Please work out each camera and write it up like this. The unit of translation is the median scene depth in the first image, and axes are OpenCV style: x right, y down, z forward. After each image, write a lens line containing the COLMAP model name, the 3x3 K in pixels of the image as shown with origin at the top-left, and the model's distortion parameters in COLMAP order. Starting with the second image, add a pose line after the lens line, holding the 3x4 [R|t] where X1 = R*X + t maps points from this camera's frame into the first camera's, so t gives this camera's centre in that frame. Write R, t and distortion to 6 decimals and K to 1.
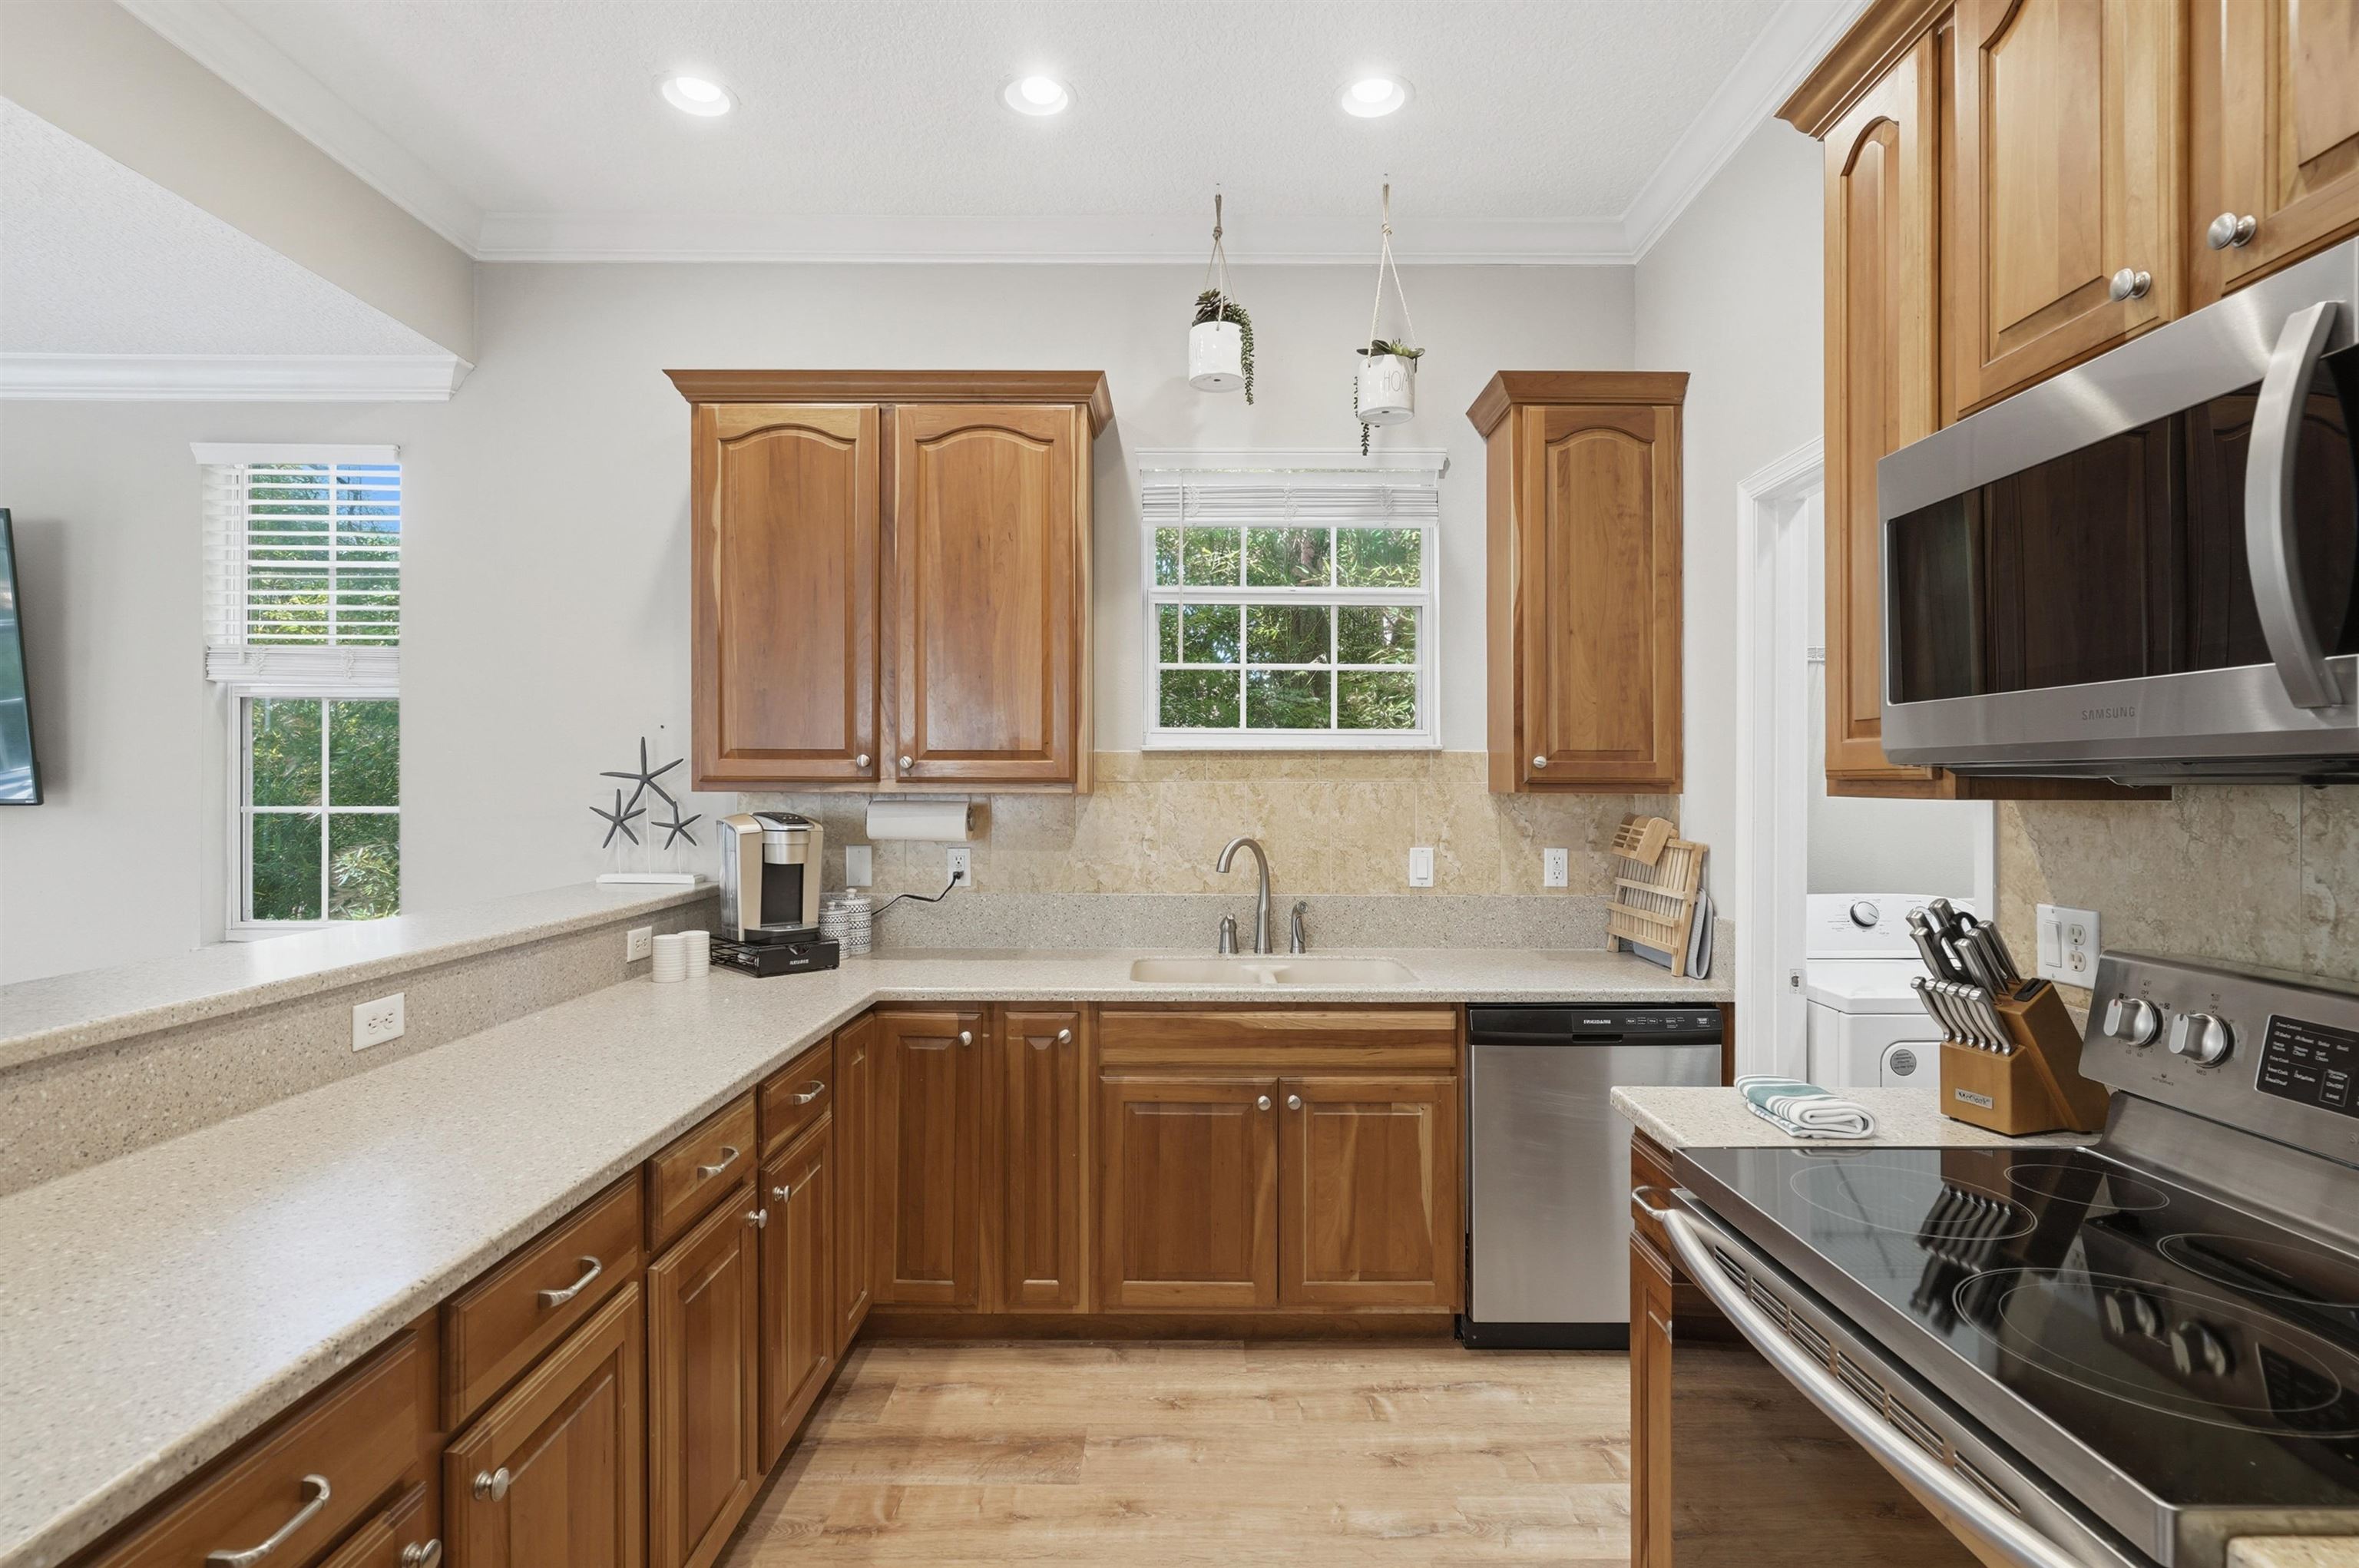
lens RADIAL K [[1153.8, 0, 1209.4], [0, 1153.8, 785.0], [0, 0, 1]] dist [-0.006021, 0.007136]
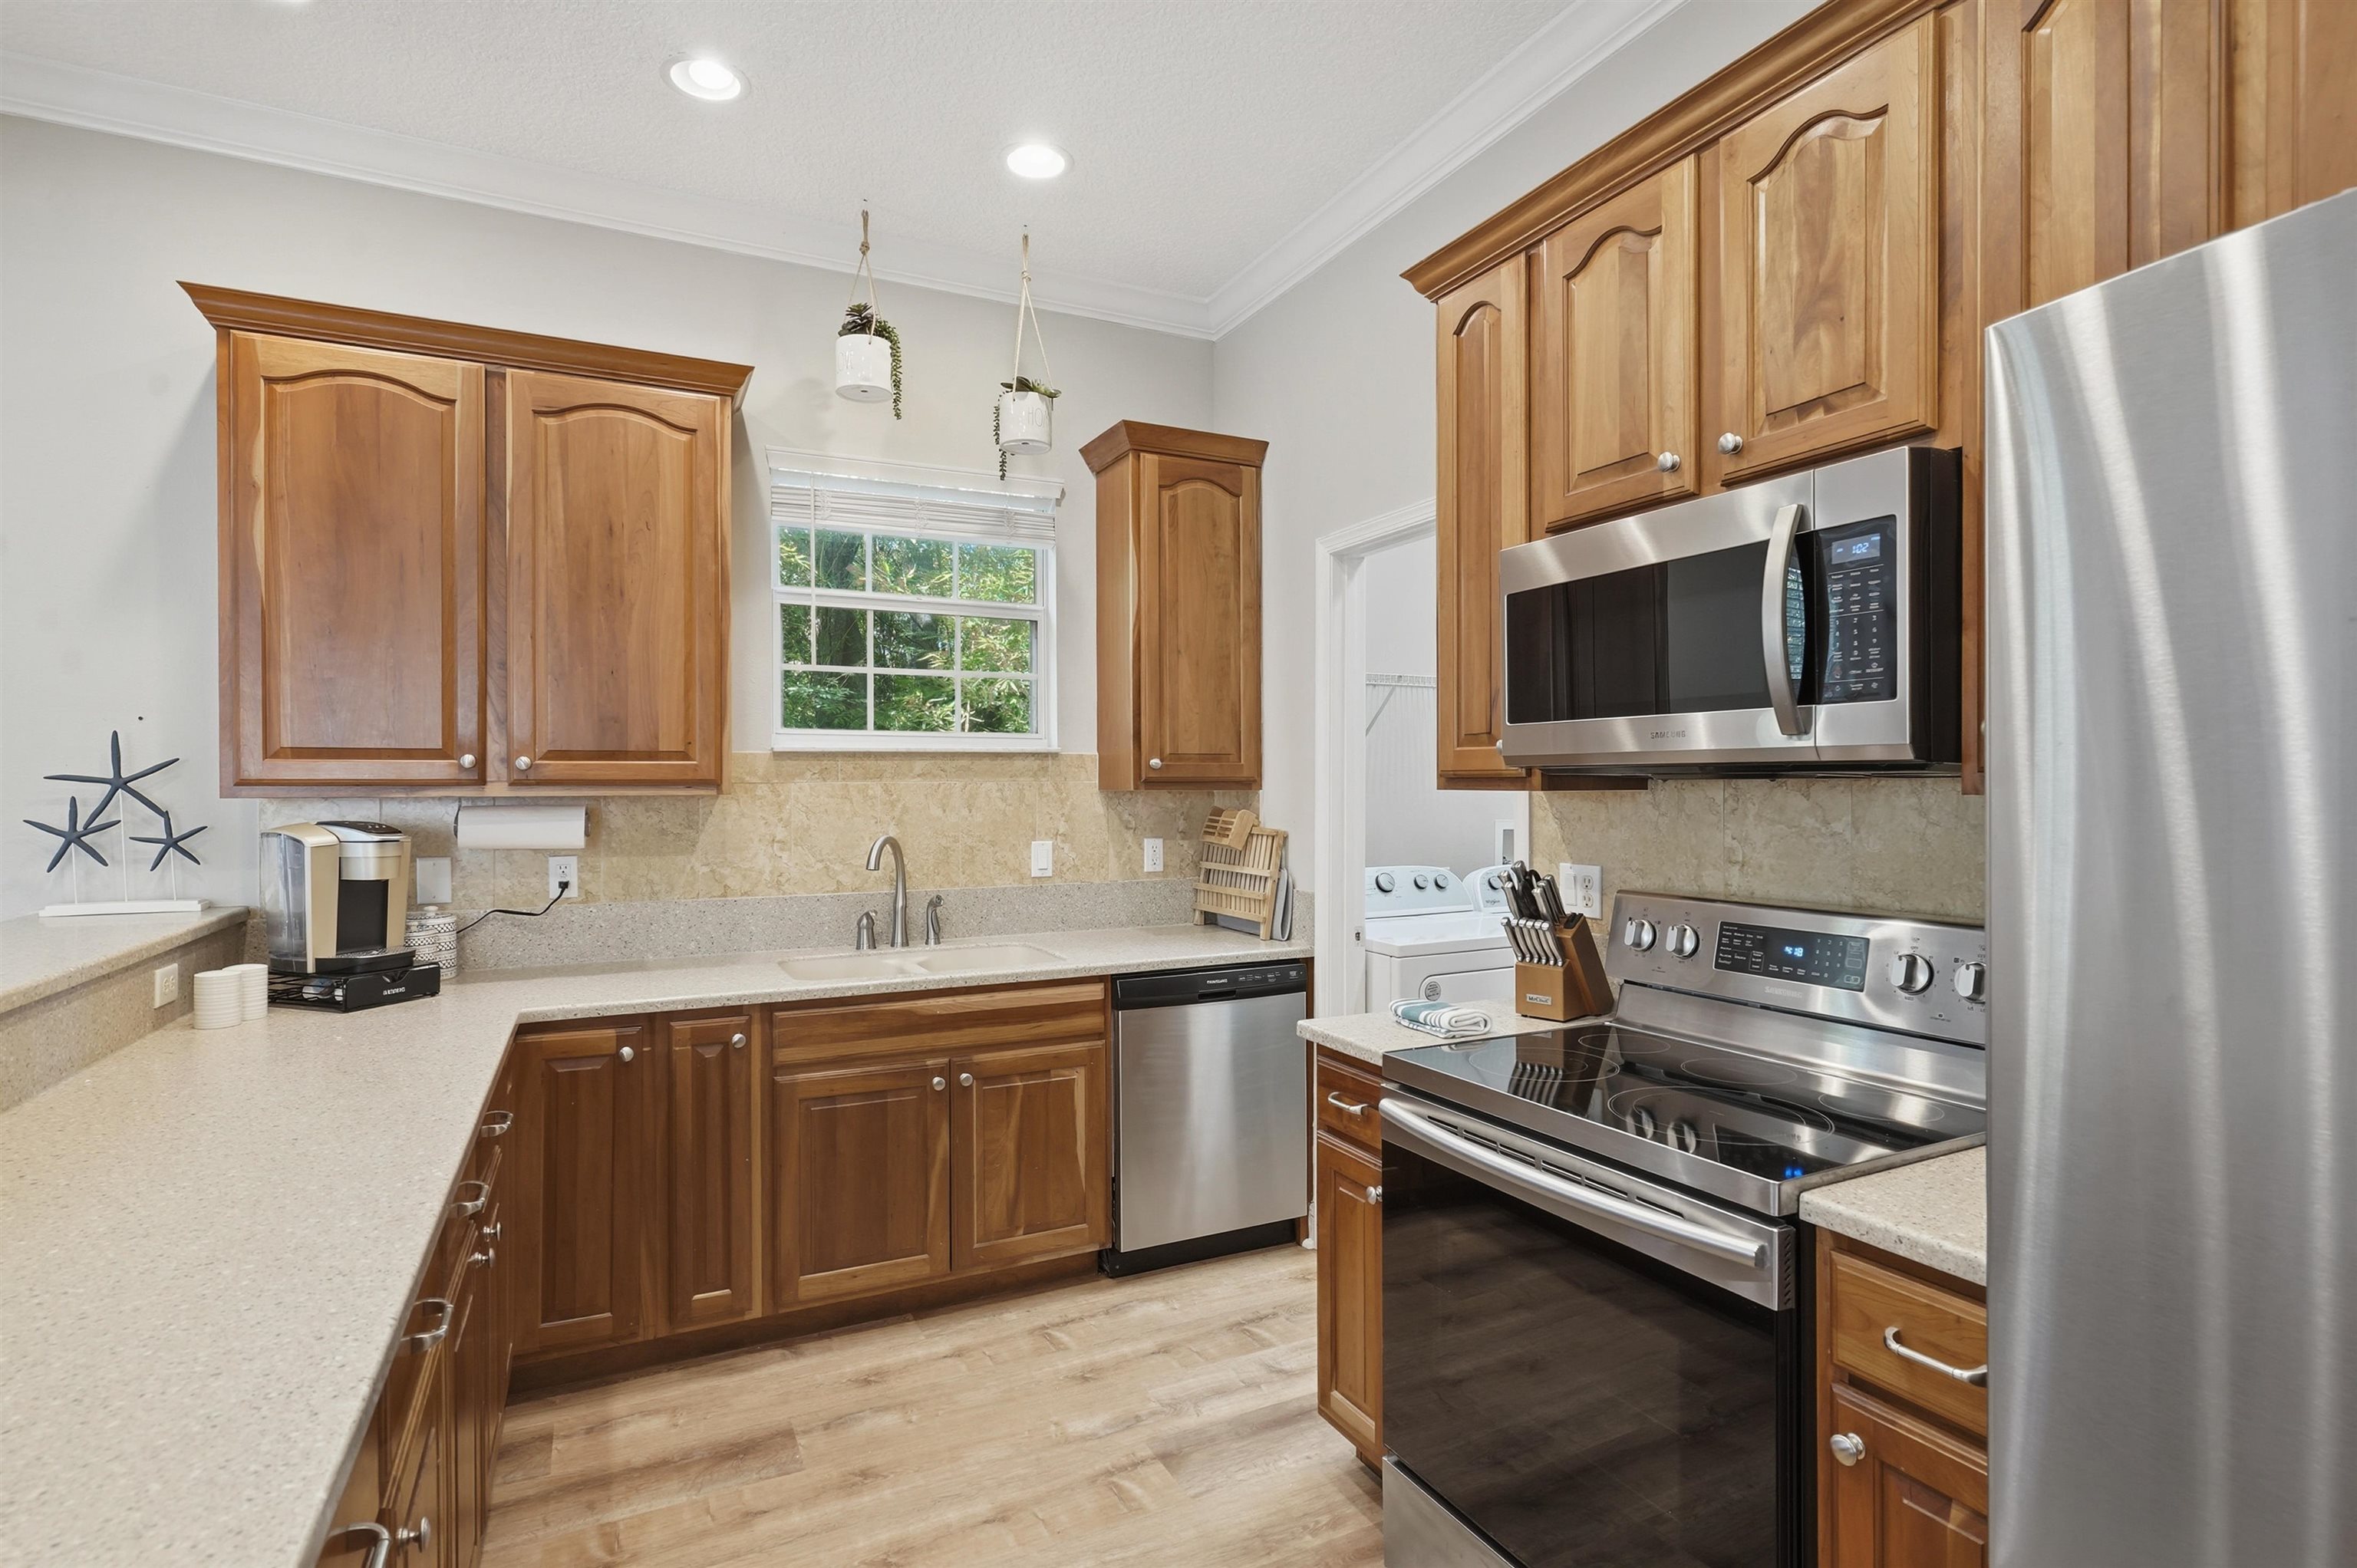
lens RADIAL K [[1145.0, 0, 1192.5], [0, 1145.0, 792.1], [0, 0, 1]] dist [-0.000903, 0.001894]
pose [[0.896992, -0.010199, 0.441928, -0.190057], [0.007309, 0.999939, 0.008243, -0.000341], [-0.441985, -0.004164, 0.897013, -0.046726]]
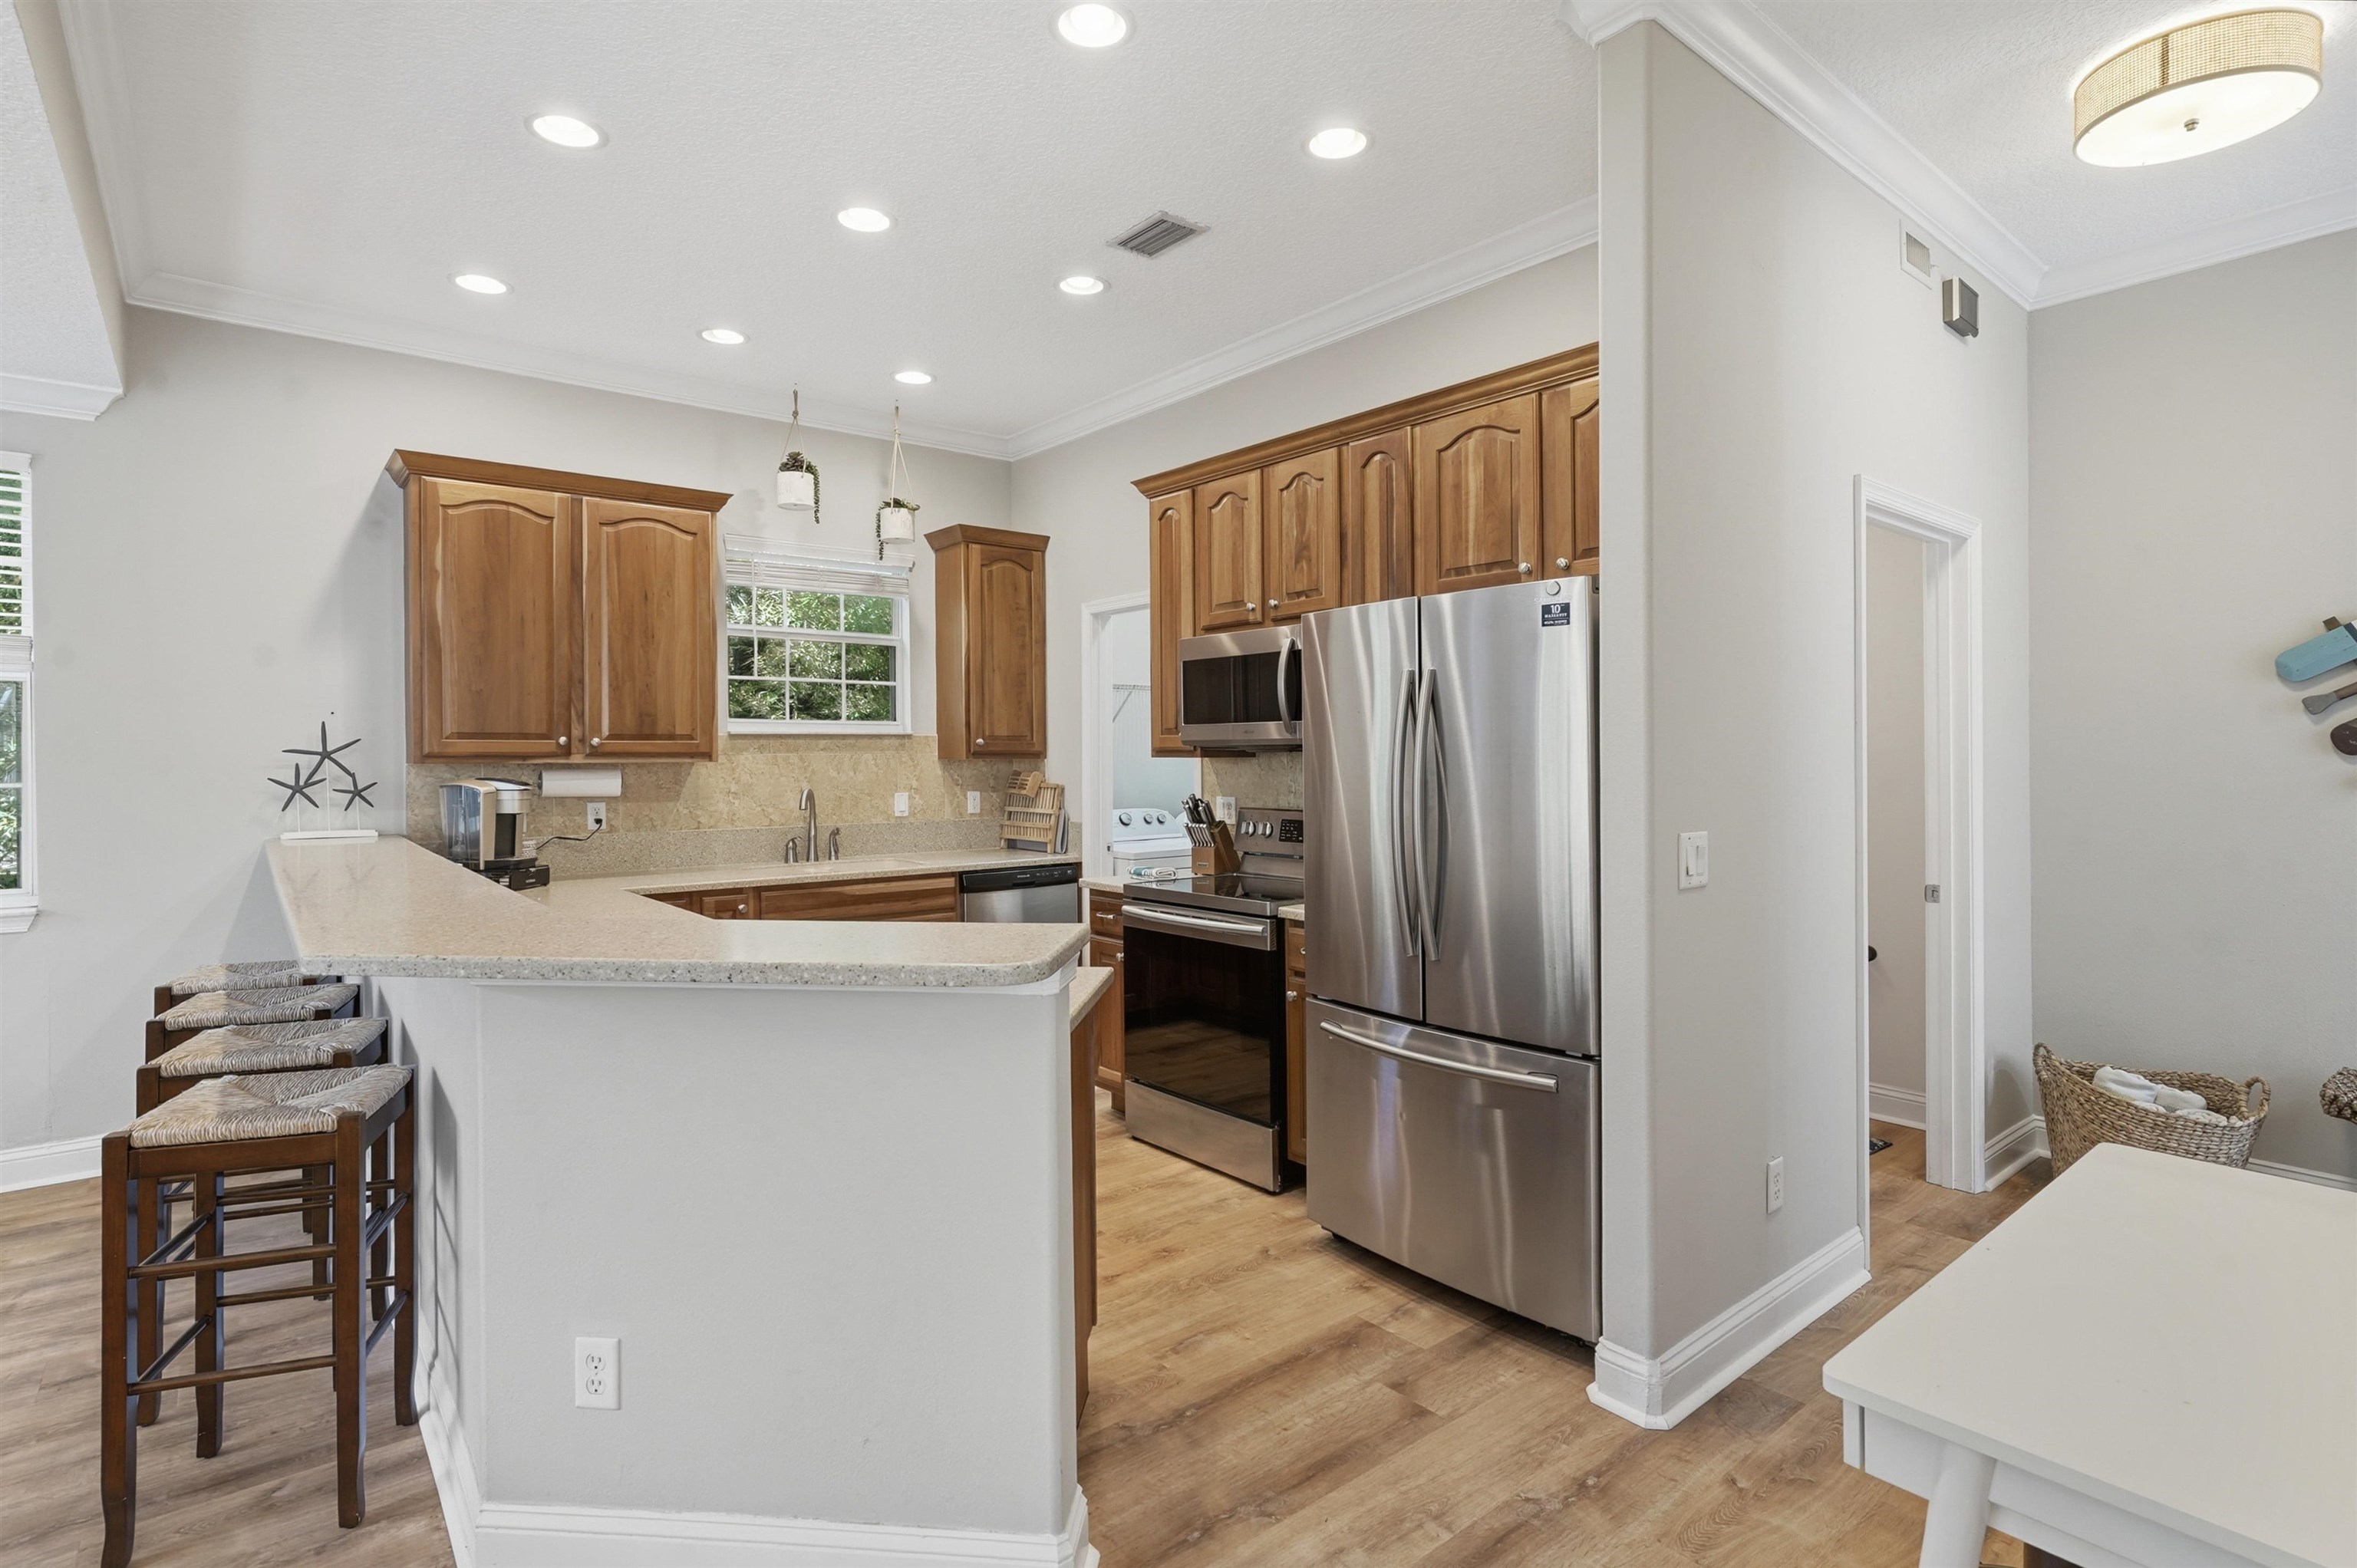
lens RADIAL K [[1145.0, 0, 1192.5], [0, 1145.0, 792.1], [0, 0, 1]] dist [-0.000903, 0.001894]
pose [[0.776555, -0.027456, 0.629451, -0.597151], [0.008336, 0.999410, 0.033309, 0.001679], [-0.629994, -0.020619, 0.776326, -0.617553]]
